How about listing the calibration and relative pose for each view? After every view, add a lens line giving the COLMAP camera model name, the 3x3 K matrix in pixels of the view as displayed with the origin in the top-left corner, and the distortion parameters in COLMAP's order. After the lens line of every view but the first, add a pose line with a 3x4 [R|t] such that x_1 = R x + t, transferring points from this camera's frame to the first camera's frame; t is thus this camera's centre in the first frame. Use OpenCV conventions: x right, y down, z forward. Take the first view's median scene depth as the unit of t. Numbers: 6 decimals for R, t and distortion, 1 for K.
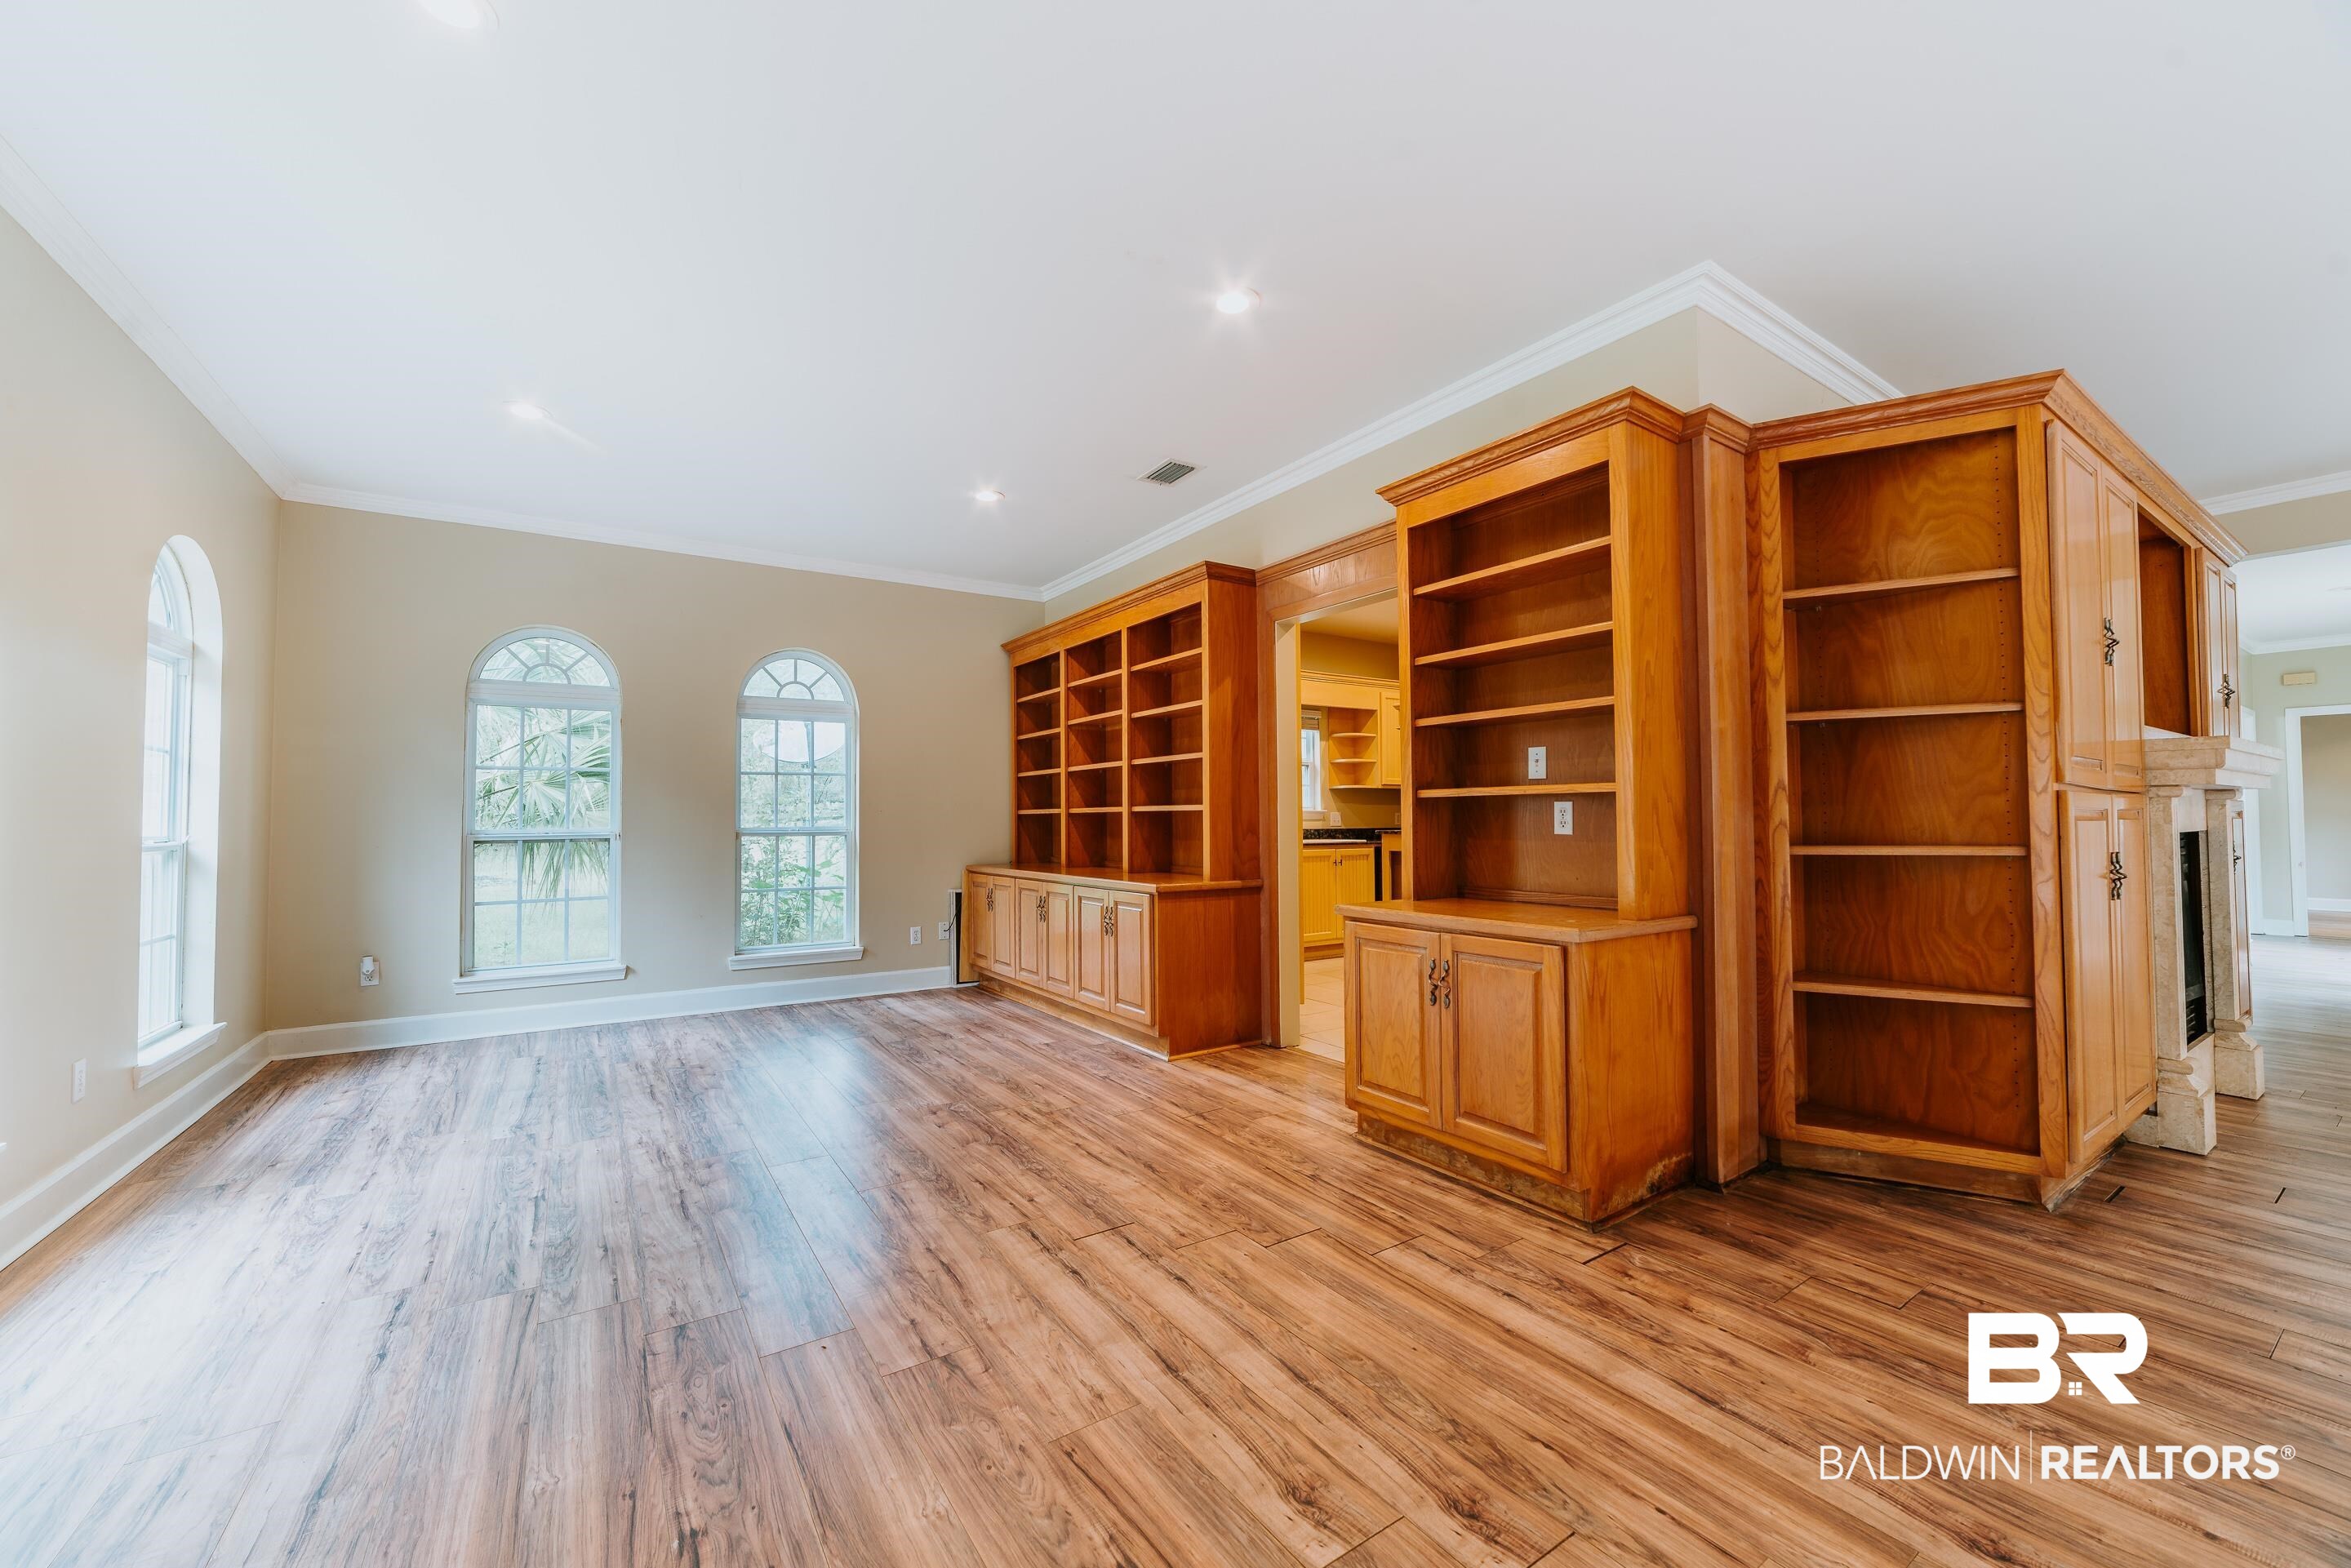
lens RADIAL K [[887.6, 0, 1177.1], [0, 887.6, 797.7], [0, 0, 1]] dist [-0.019719, 0.005972]
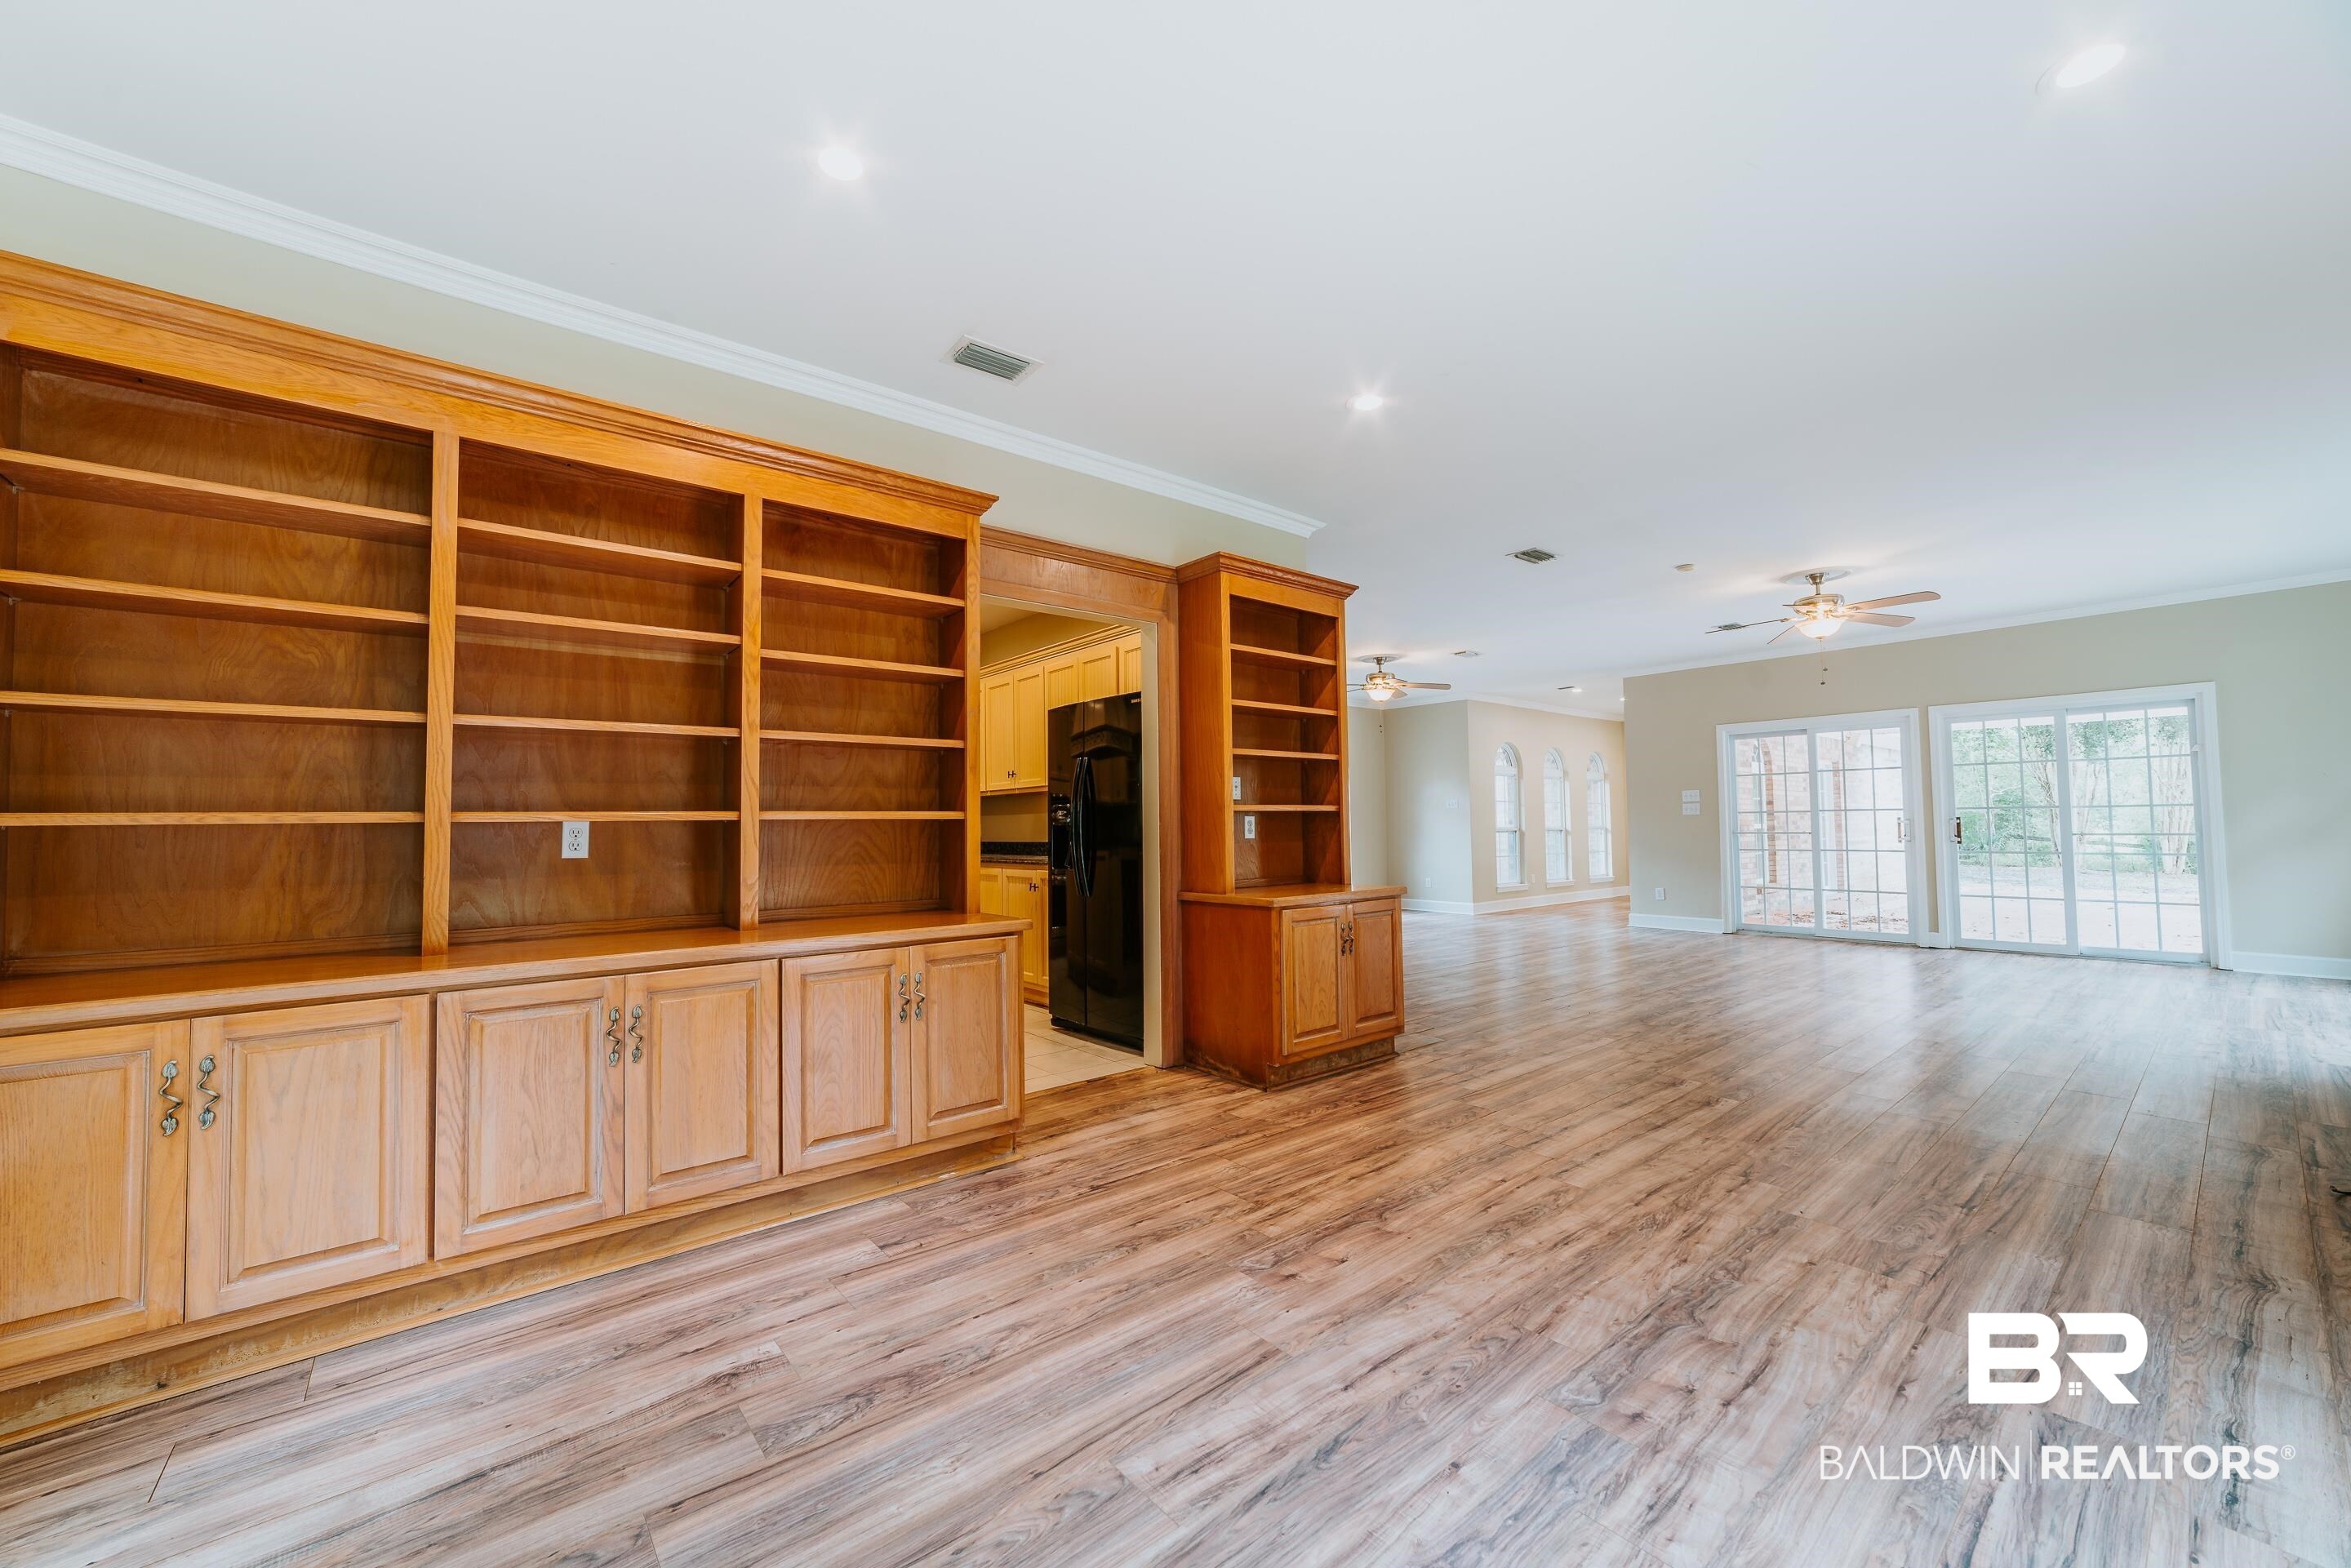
lens RADIAL K [[887.6, 0, 1157.1], [0, 887.6, 797.4], [0, 0, 1]] dist [-0.019719, 0.005972]
pose [[-0.078480, 0.042851, 0.995994, -3.419134], [-0.010137, 0.998990, -0.043779, 0.128557], [-0.996864, -0.013532, -0.077966, 4.252225]]
